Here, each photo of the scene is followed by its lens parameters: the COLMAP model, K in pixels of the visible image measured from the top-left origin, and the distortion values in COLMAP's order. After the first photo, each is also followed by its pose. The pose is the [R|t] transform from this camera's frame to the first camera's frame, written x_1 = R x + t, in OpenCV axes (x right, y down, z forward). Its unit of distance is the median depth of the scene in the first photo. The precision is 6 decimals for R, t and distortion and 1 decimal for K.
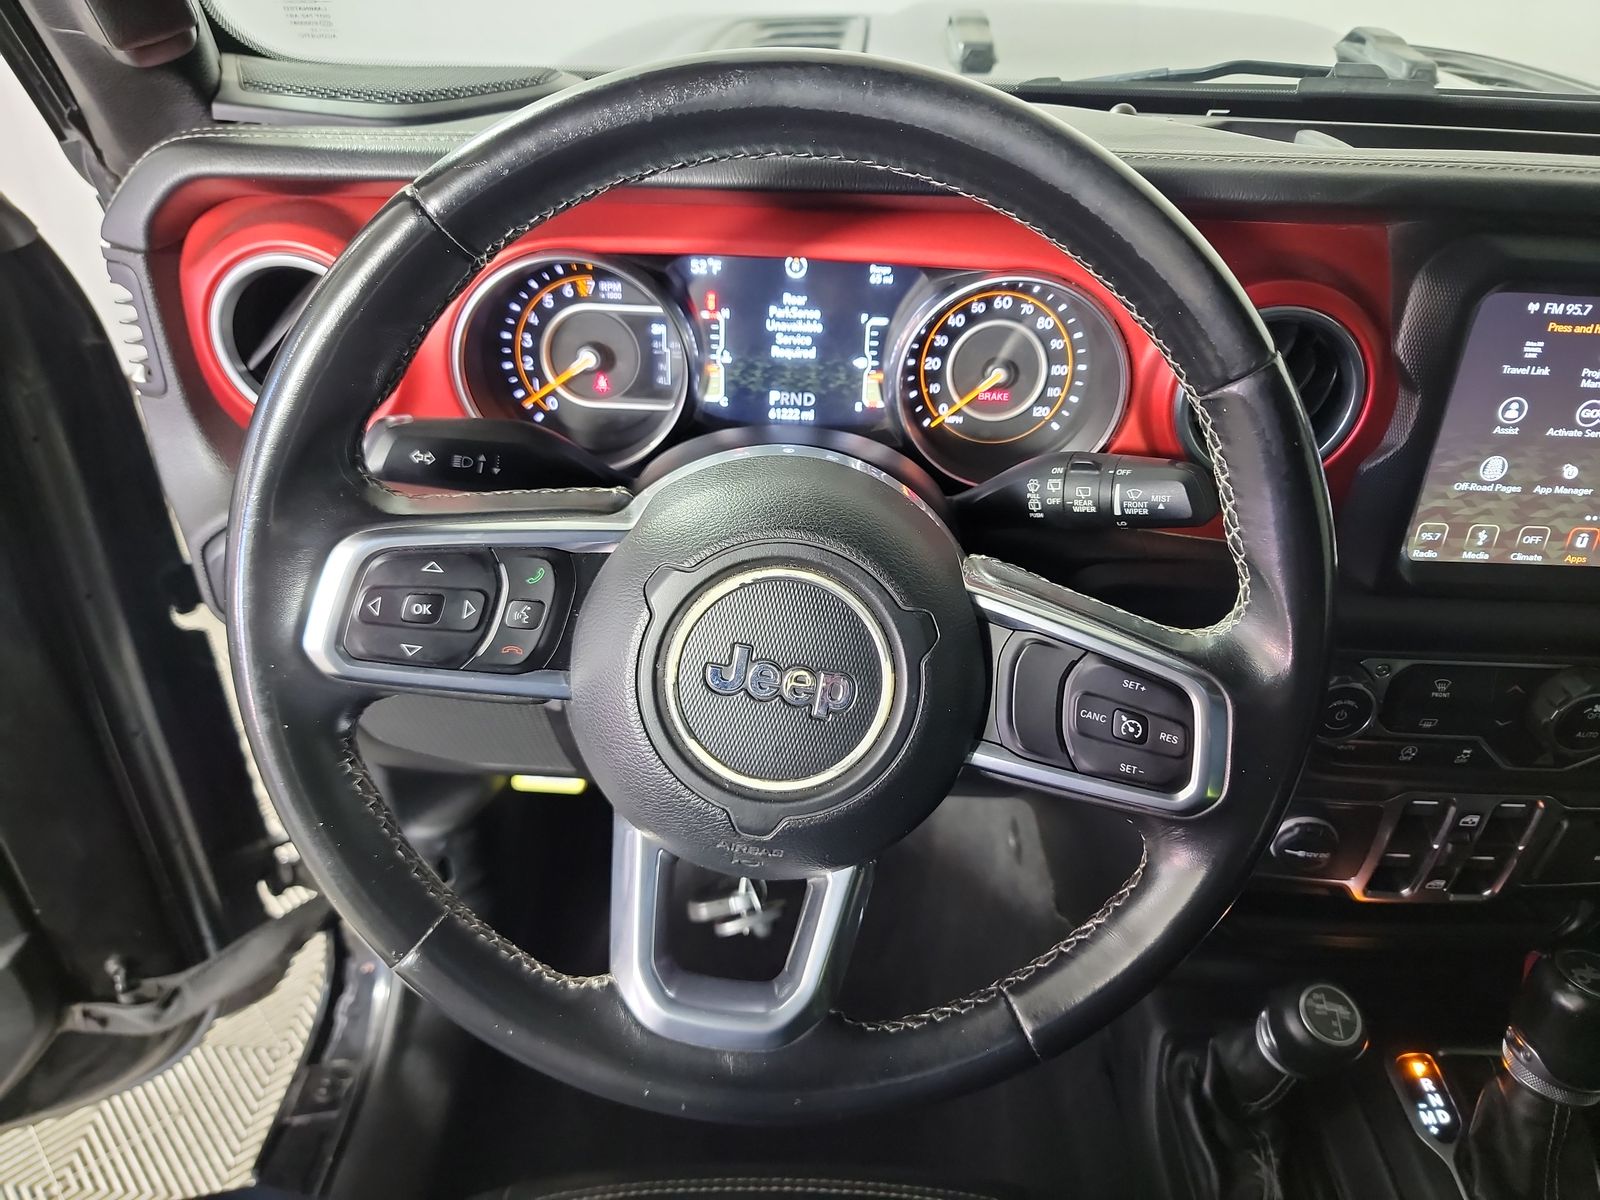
lens RADIAL K [[1092.3, 0, 818.3], [0, 1092.3, 607.1], [0, 0, 1]] dist [0.061723, -0.084449]
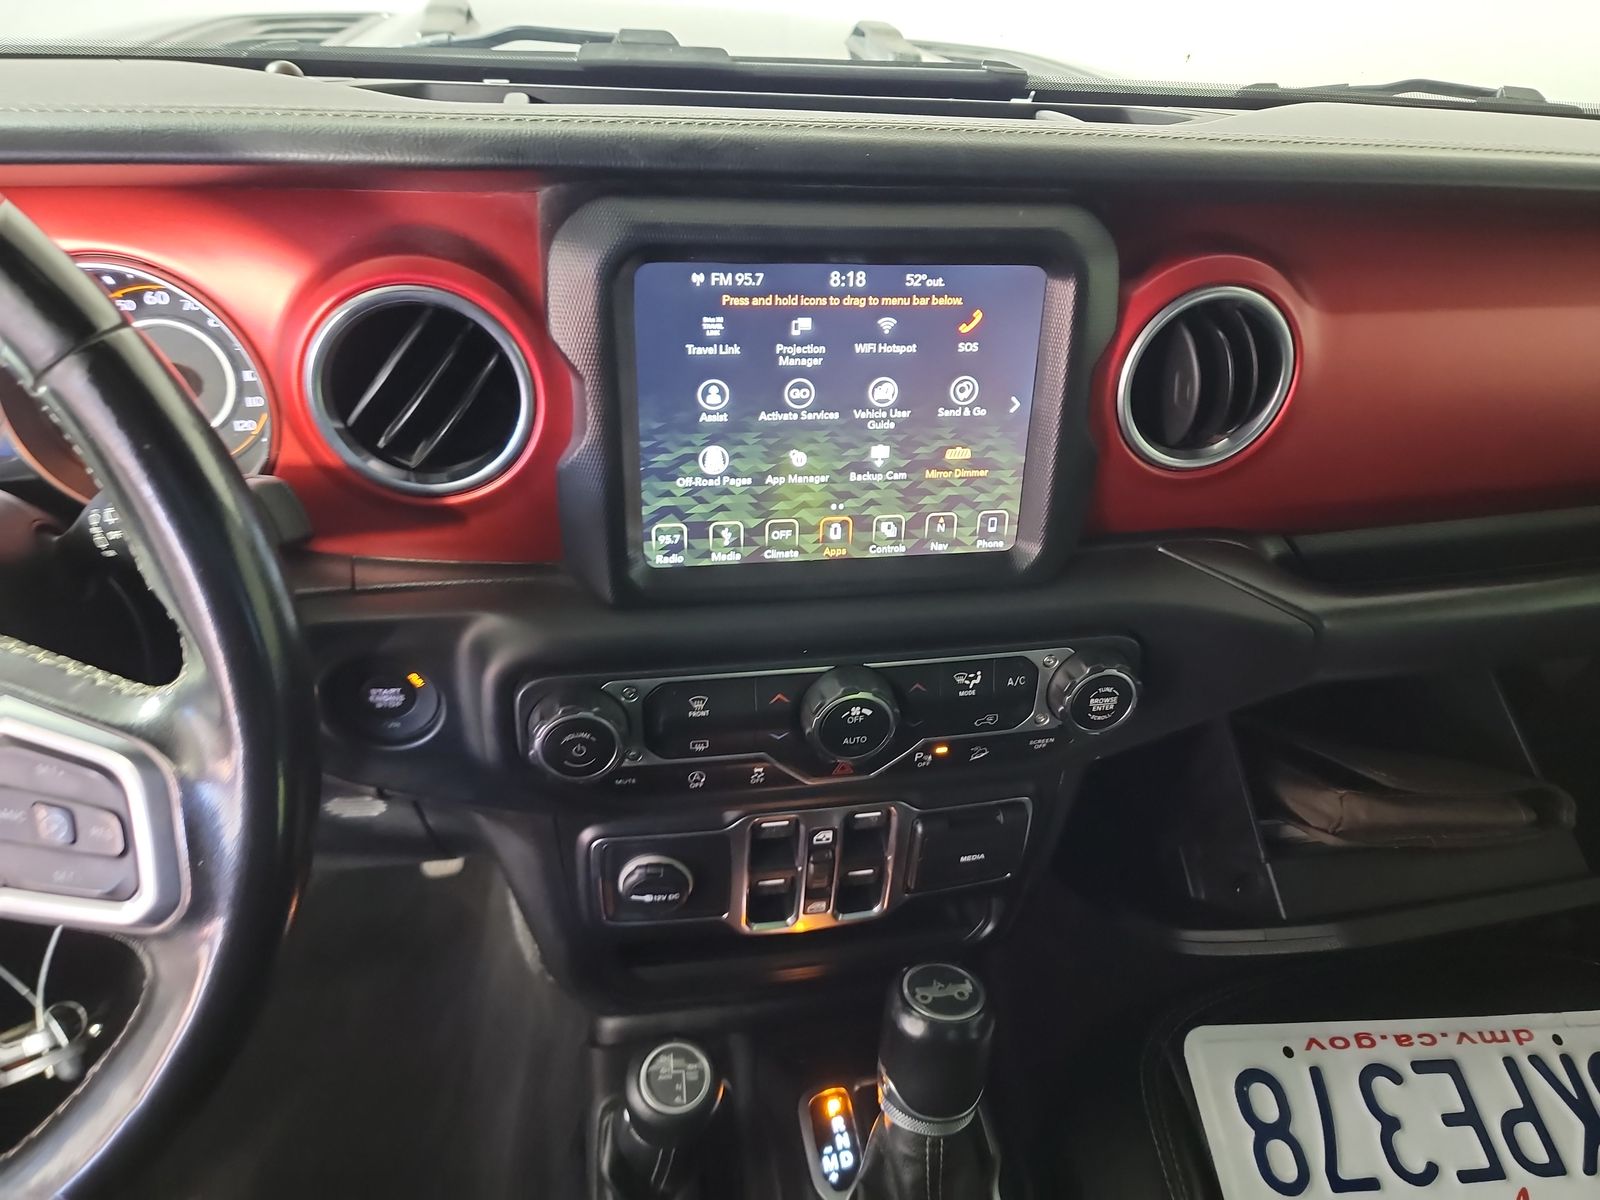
lens RADIAL K [[1113.5, 0, 800.0], [0, 1113.5, 600.0], [0, 0, 1]] dist [0.037838, -0.074569]
pose [[0.976803, -0.086782, 0.195769, 0.437186], [0.091333, 0.995717, -0.014325, 0.007113], [-0.193687, 0.031873, 0.980545, 0.084694]]
